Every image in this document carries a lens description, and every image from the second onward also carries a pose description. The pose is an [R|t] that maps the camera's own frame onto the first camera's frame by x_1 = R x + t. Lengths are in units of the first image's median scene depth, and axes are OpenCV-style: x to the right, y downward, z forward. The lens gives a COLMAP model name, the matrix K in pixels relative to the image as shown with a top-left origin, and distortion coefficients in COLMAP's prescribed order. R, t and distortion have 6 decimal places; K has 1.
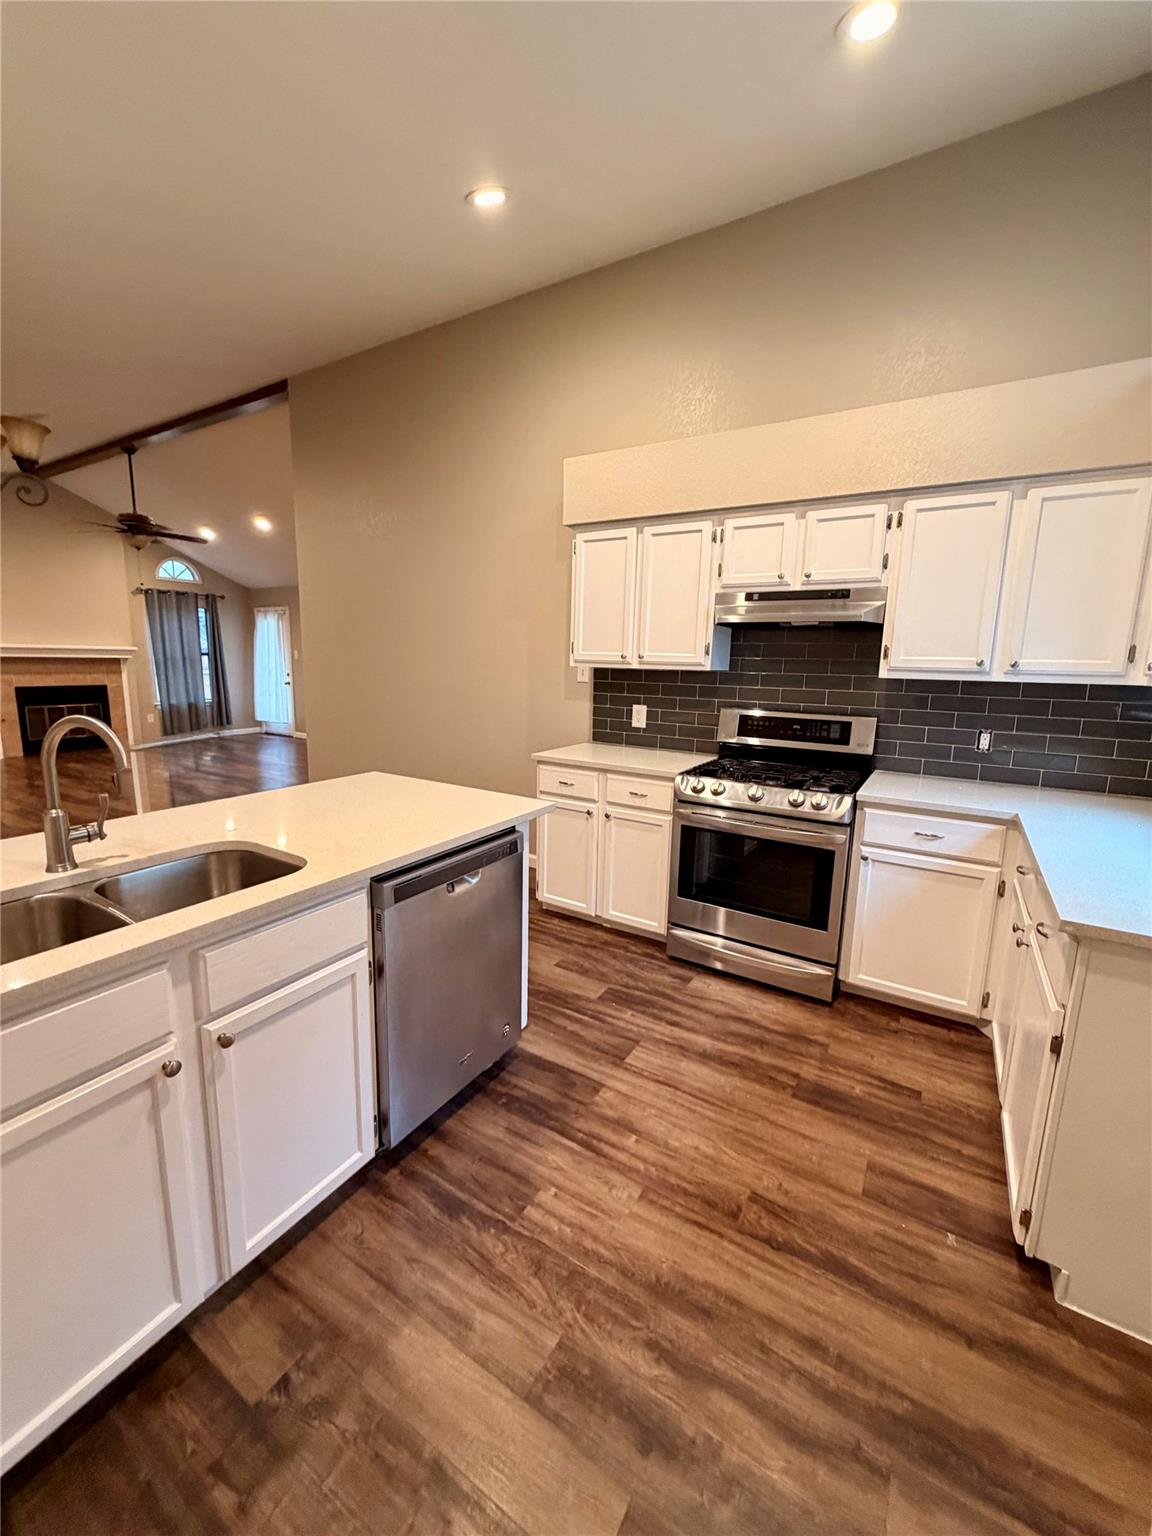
lens RADIAL K [[610.1, 0, 579.7], [0, 610.1, 764.5], [0, 0, 1]] dist [-0.000726, -0.000024]
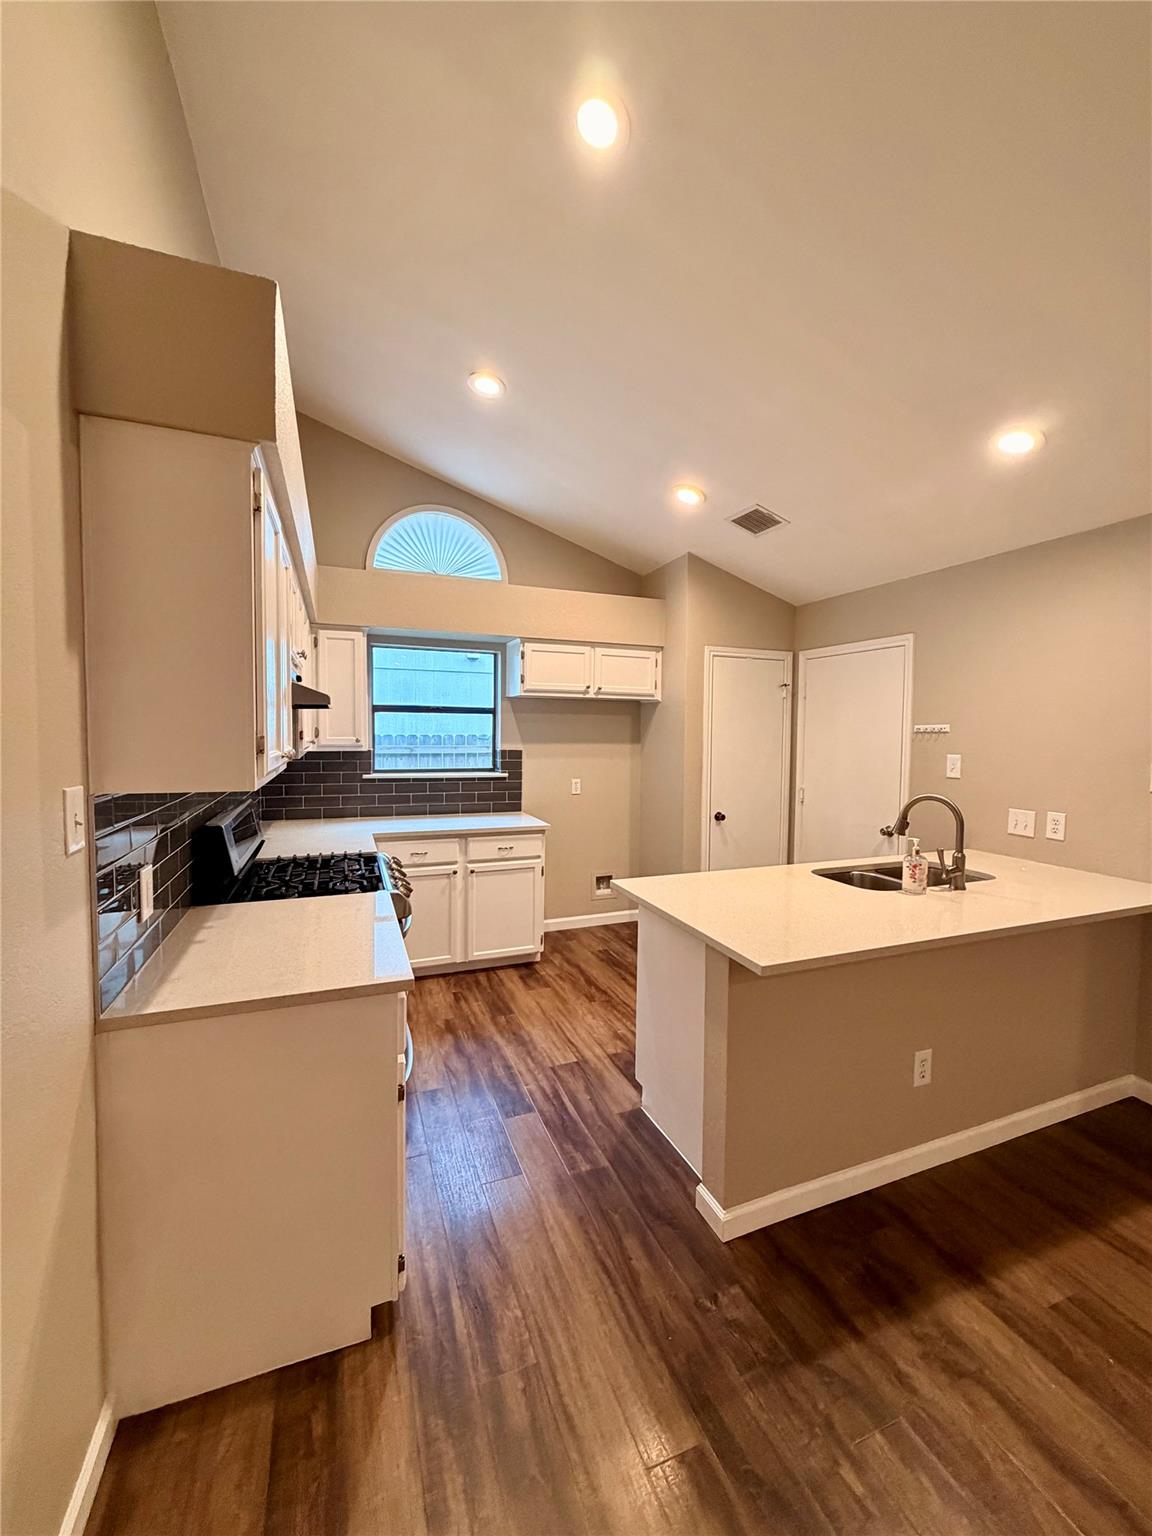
lens RADIAL K [[610.1, 0, 572.4], [0, 610.1, 772.8], [0, 0, 1]] dist [-0.000726, -0.000024]
pose [[-0.792158, -0.065611, 0.606779, -0.609809], [0.083176, 0.973323, 0.213833, -0.345249], [-0.604622, 0.219859, -0.765568, 1.737049]]
